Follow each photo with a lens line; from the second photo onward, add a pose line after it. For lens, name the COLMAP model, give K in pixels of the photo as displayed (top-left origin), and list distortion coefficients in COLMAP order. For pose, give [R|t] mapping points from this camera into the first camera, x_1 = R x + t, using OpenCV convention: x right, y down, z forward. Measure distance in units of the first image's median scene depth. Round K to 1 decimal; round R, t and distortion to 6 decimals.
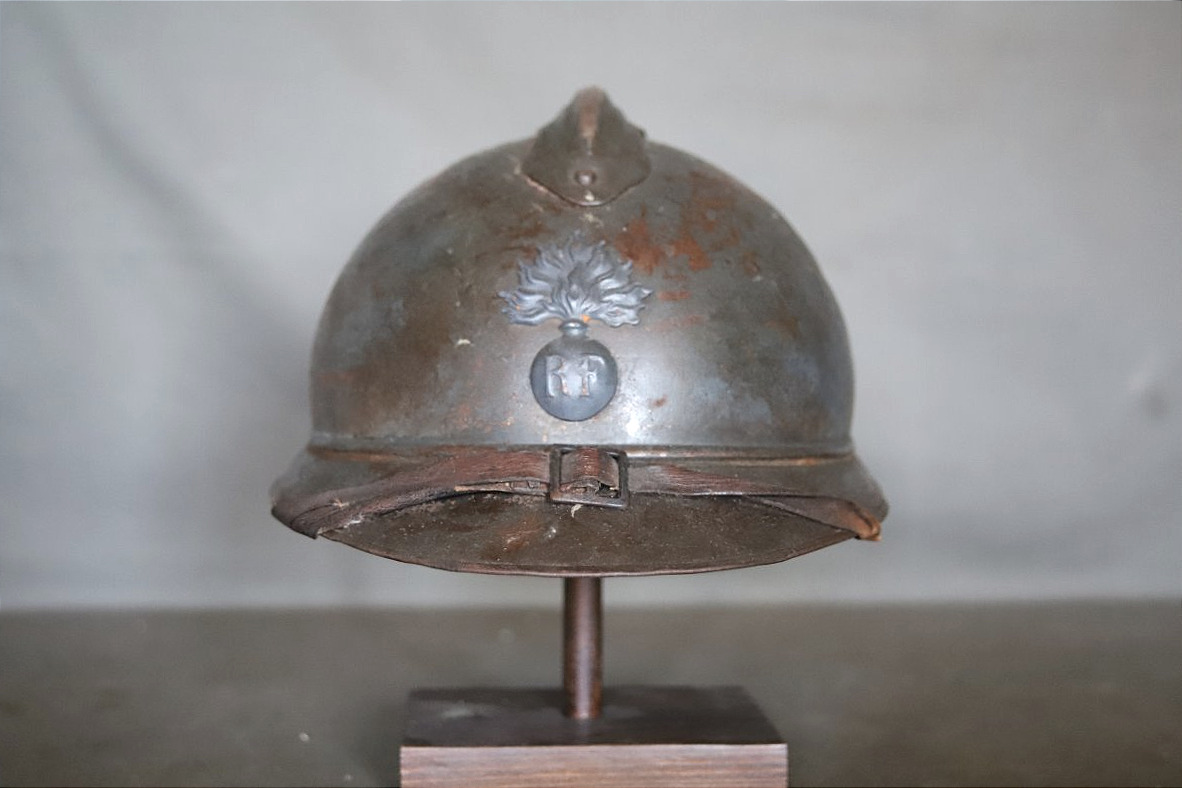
lens RADIAL K [[1975.5, 0, 591.0], [0, 1975.5, 394.0], [0, 0, 1]] dist [-0.018749, -0.009562]
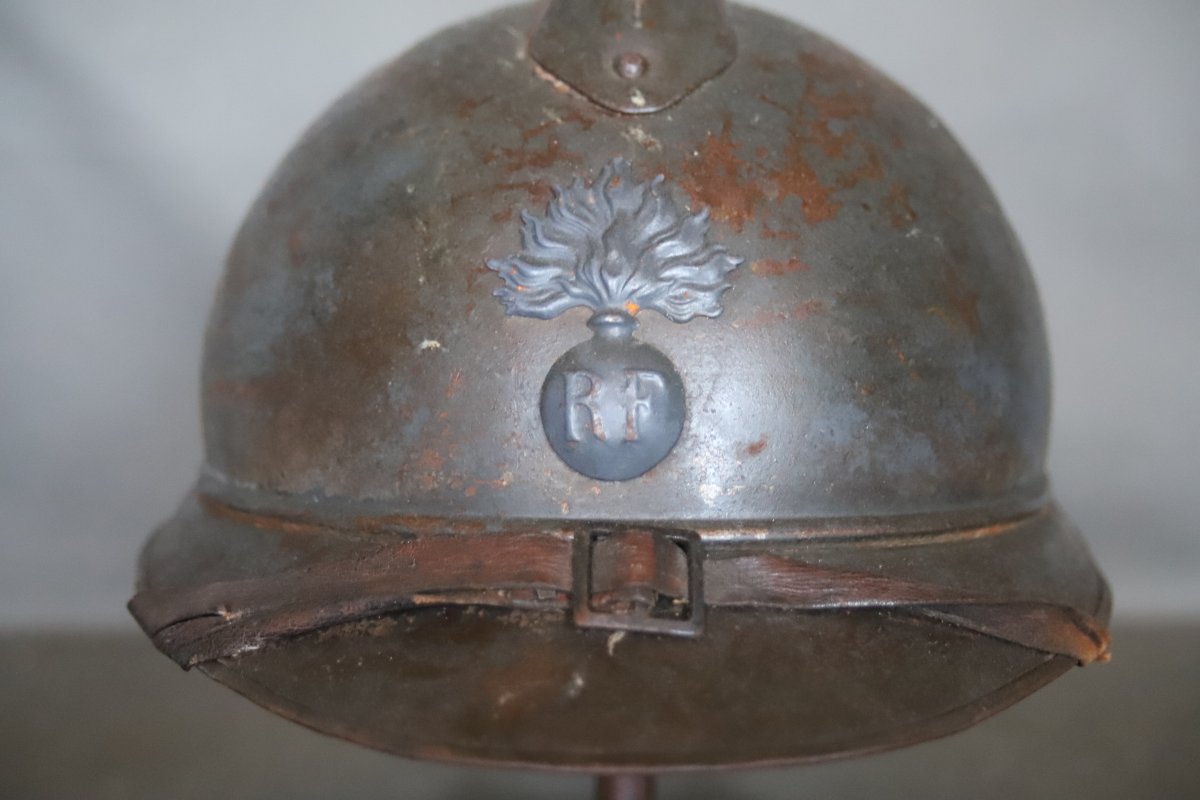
lens RADIAL K [[2017.3, 0, 600.0], [0, 2017.3, 400.0], [0, 0, 1]] dist [0.036287, 0.057446]
pose [[0.999903, 0.000539, -0.013908, -0.003921], [0.000578, 0.996776, 0.080226, -0.058757], [0.013907, -0.080227, 0.996680, 0.382064]]
